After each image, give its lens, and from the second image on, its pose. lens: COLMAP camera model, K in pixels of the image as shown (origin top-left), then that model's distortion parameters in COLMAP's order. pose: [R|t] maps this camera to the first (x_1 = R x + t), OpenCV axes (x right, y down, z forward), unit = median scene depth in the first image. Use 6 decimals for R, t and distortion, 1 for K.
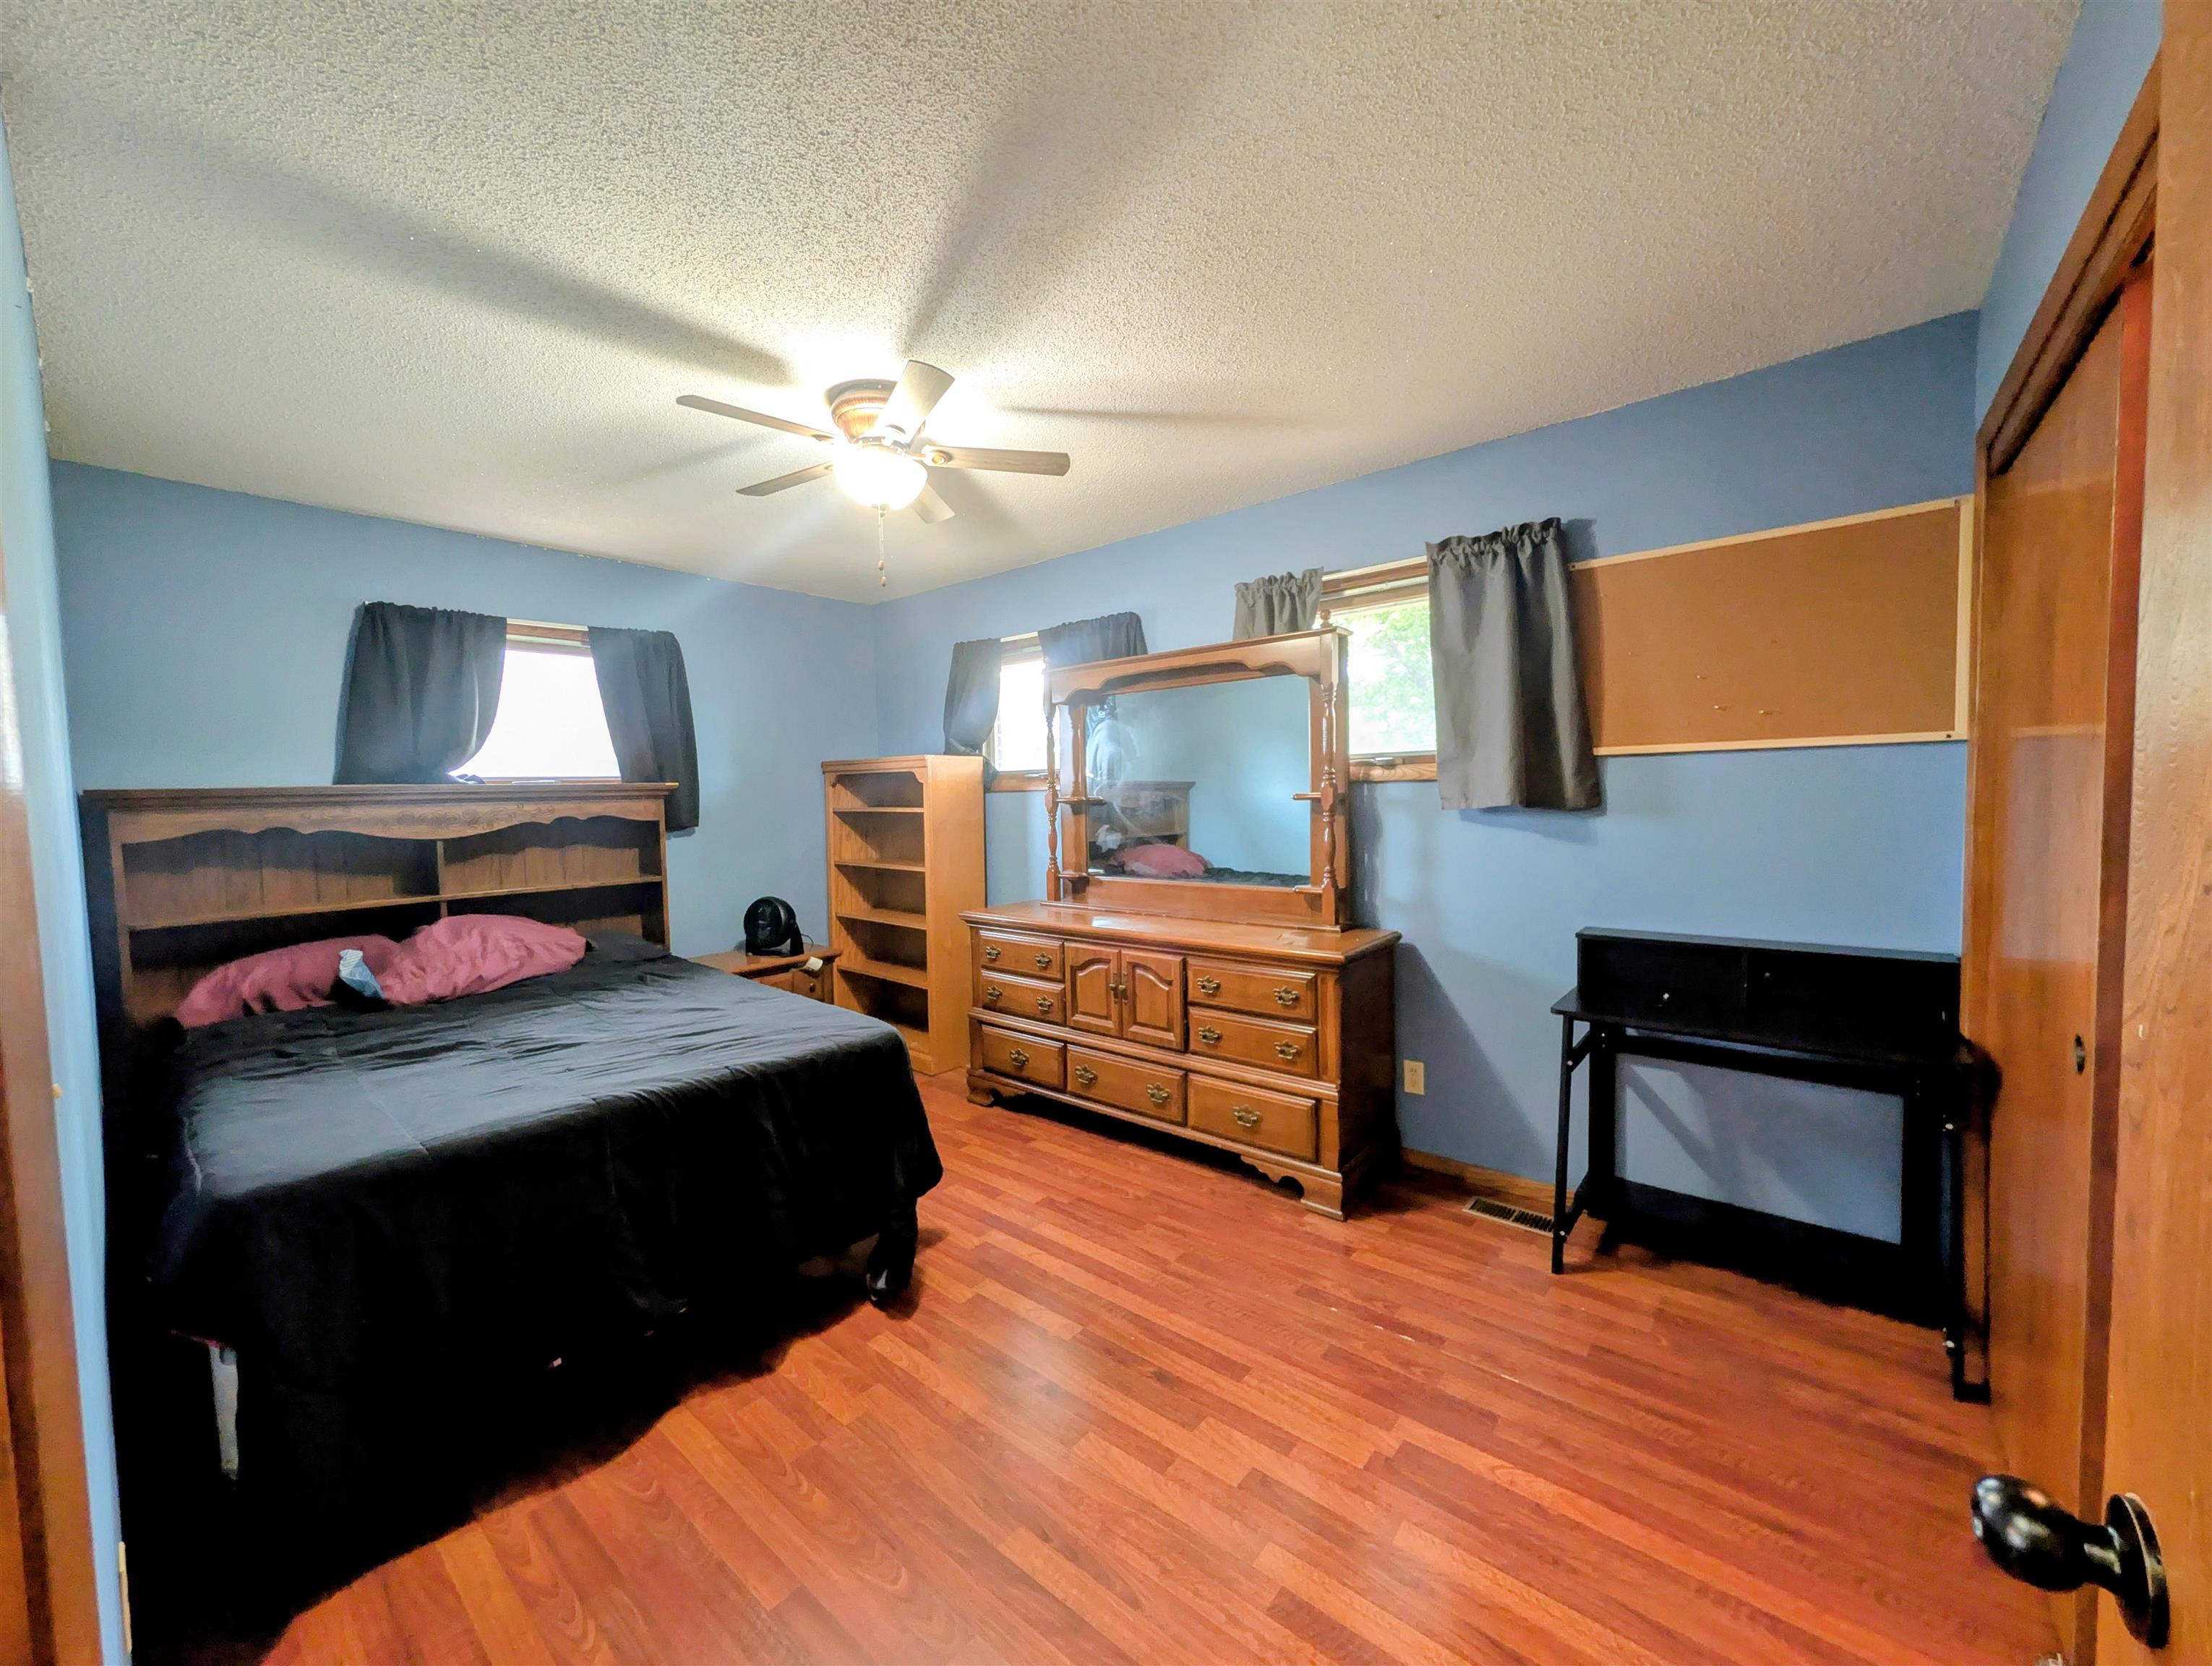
lens RADIAL K [[862.2, 0, 1105.2], [0, 862.2, 830.7], [0, 0, 1]] dist [0.002096, -0.000144]
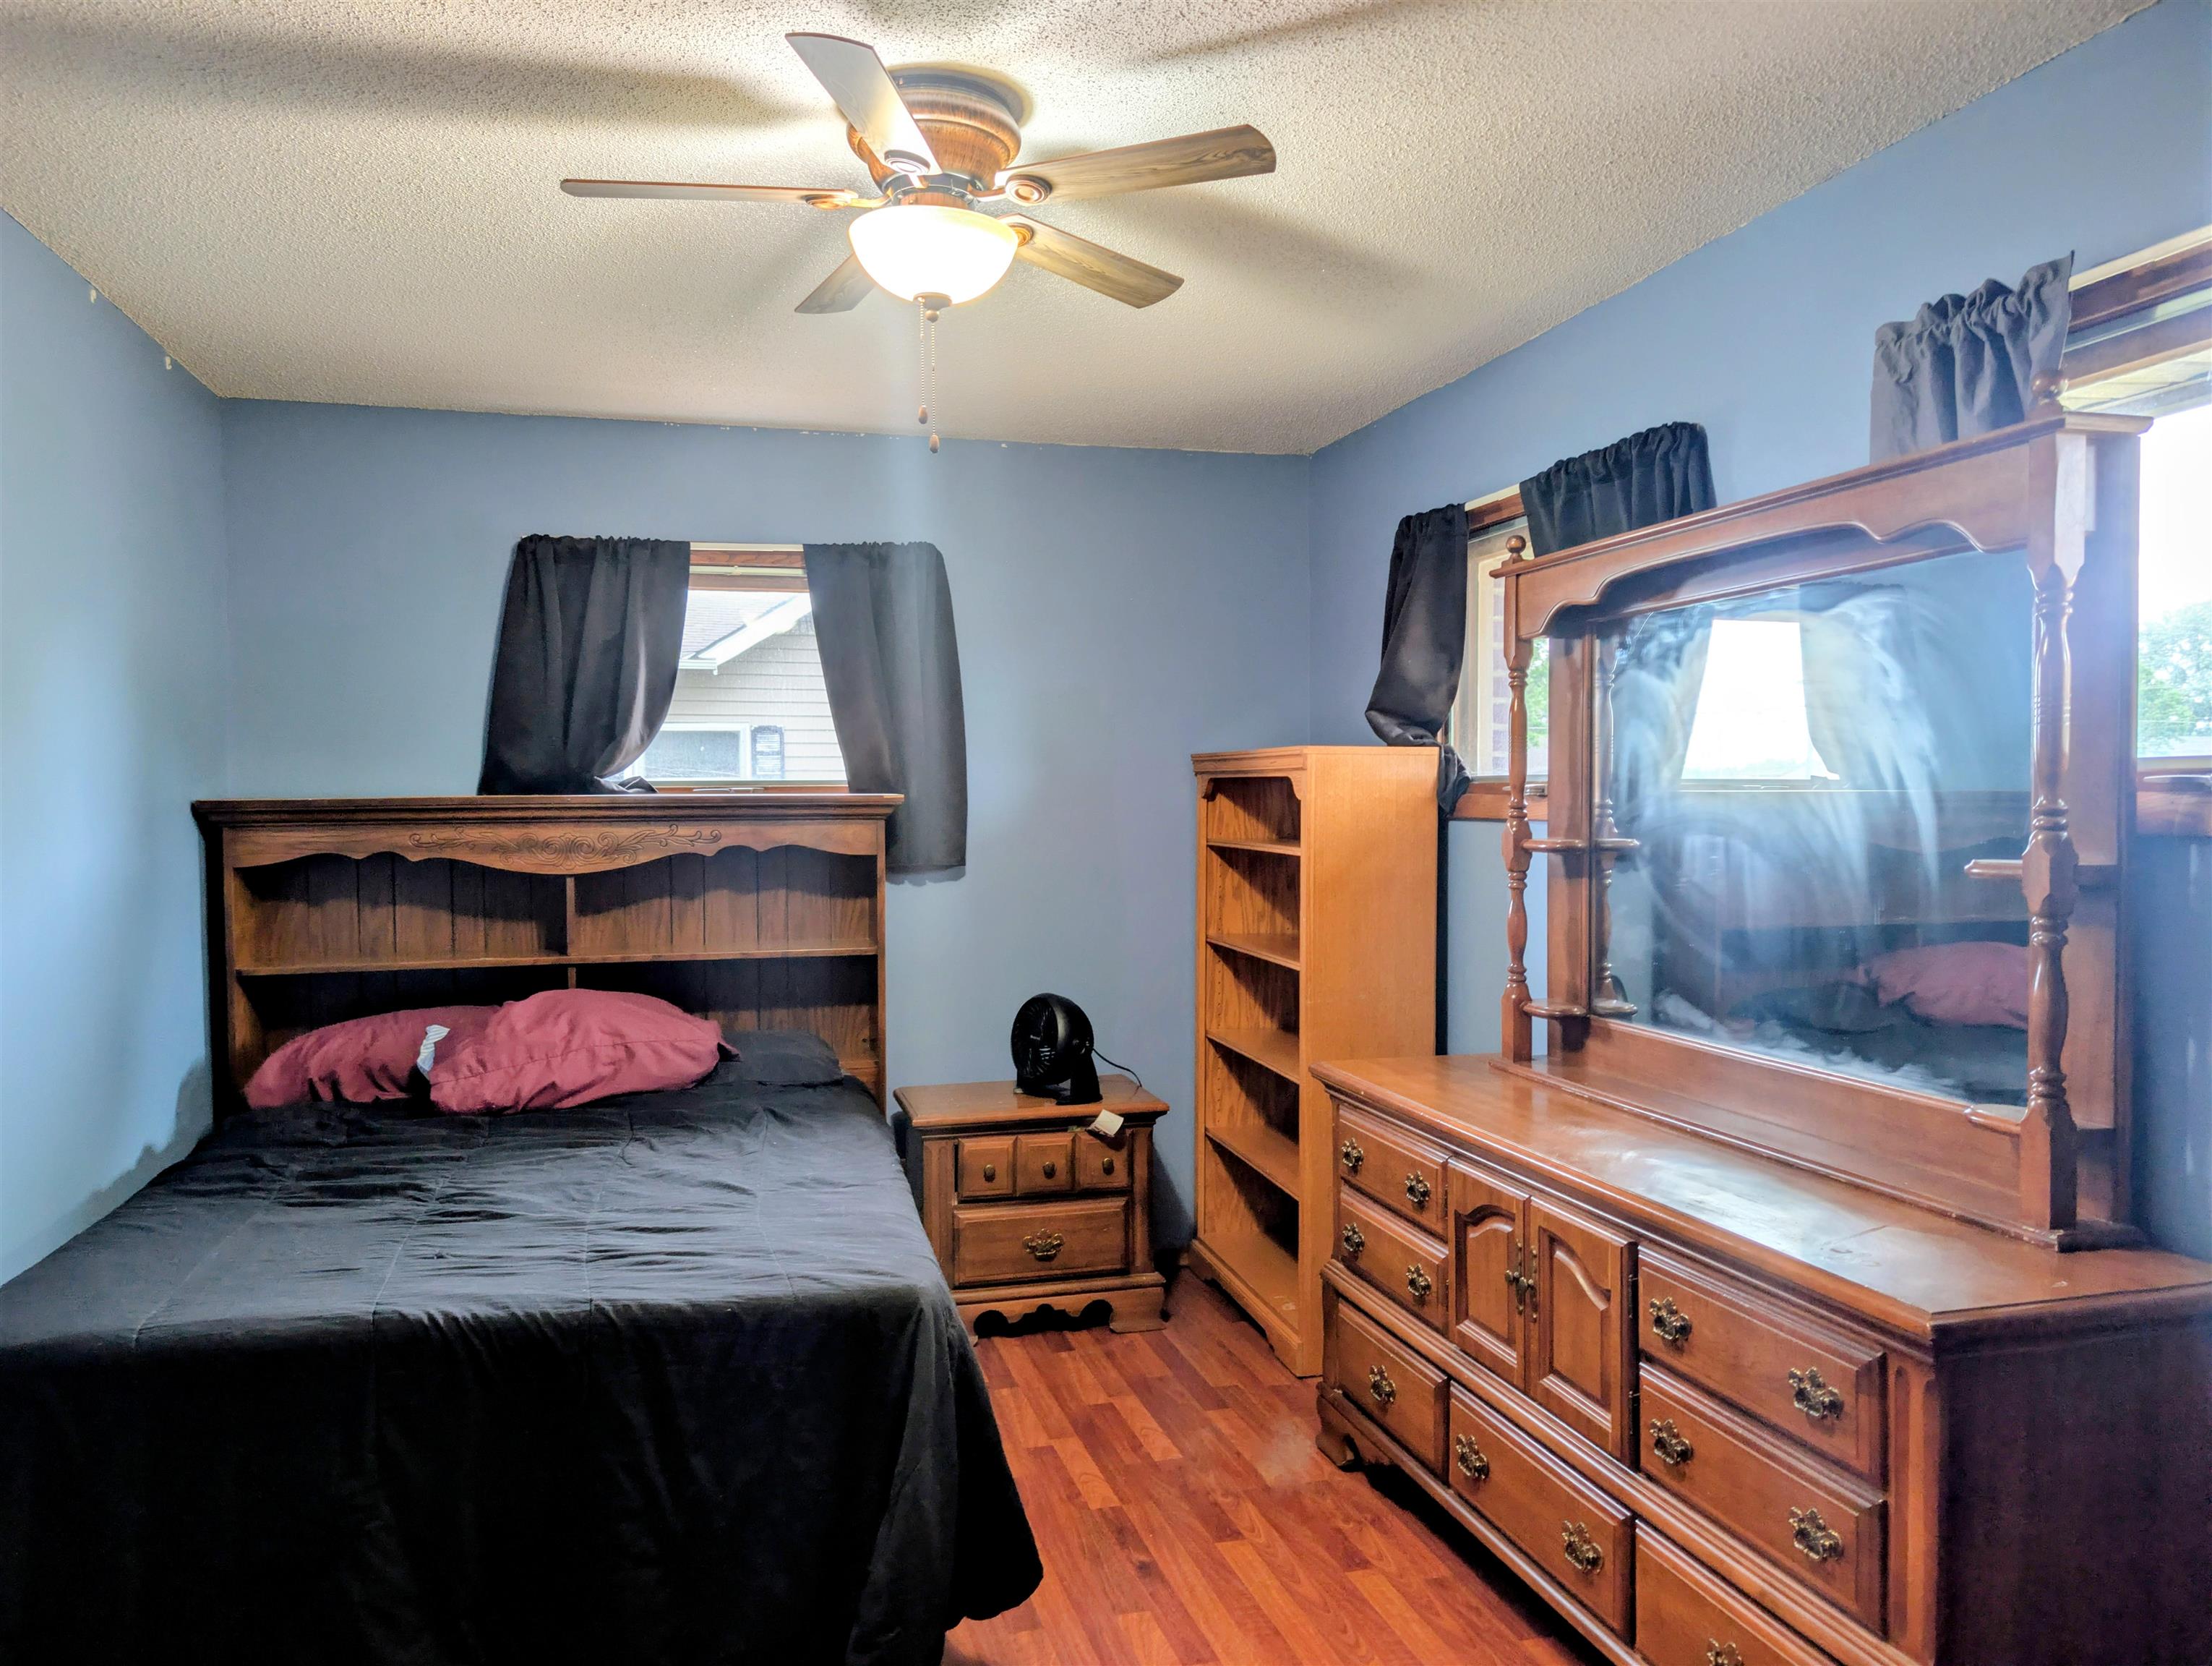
lens RADIAL K [[1622.8, 0, 1101.9], [0, 1622.8, 833.4], [0, 0, 1]] dist [0.021254, -0.007752]
pose [[0.813845, 0.032404, -0.580177, 0.320175], [-0.039462, 0.999221, 0.000452, -0.039742], [0.579740, 0.022527, 0.814490, 0.188766]]
